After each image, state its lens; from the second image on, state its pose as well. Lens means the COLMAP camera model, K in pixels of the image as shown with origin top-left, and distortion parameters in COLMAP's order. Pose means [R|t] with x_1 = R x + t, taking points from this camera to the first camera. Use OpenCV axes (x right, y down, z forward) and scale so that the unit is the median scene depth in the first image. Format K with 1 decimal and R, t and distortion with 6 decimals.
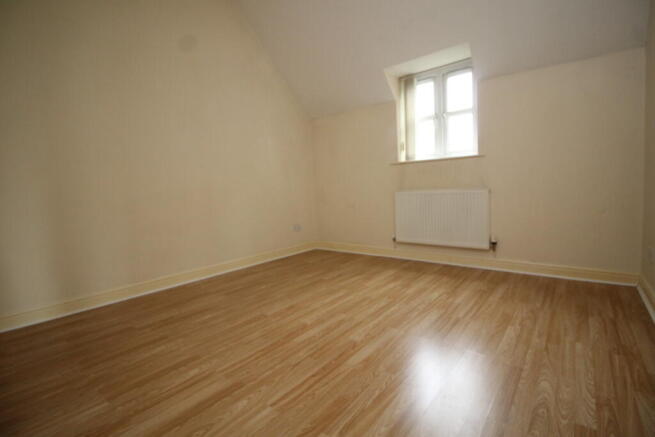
lens RADIAL K [[305.9, 0, 324.9], [0, 305.9, 209.8], [0, 0, 1]] dist [0.002247, -0.015268]
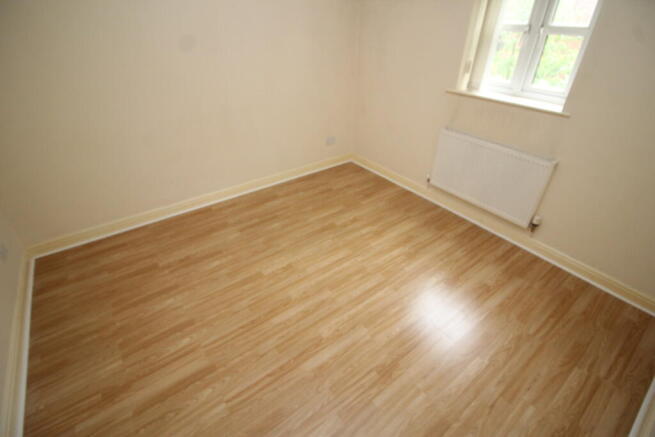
lens RADIAL K [[305.9, 0, 324.9], [0, 305.9, 209.8], [0, 0, 1]] dist [0.002247, -0.015268]
pose [[0.968498, 0.170556, -0.181446, 0.185357], [-0.060503, 0.867964, 0.492928, -0.415362], [0.241561, -0.466421, 0.850940, 0.218033]]
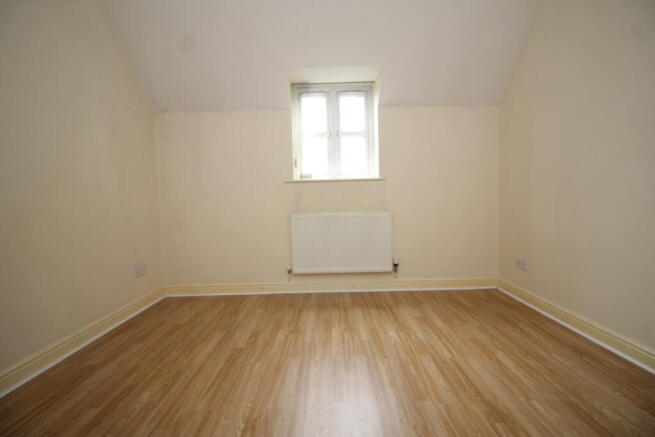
lens RADIAL K [[305.9, 0, 324.9], [0, 305.9, 209.8], [0, 0, 1]] dist [0.002247, -0.015268]
pose [[0.774898, -0.002954, 0.632079, -0.382130], [0.036856, 0.998499, -0.040517, -0.057434], [-0.631010, 0.054693, 0.773844, 0.467591]]
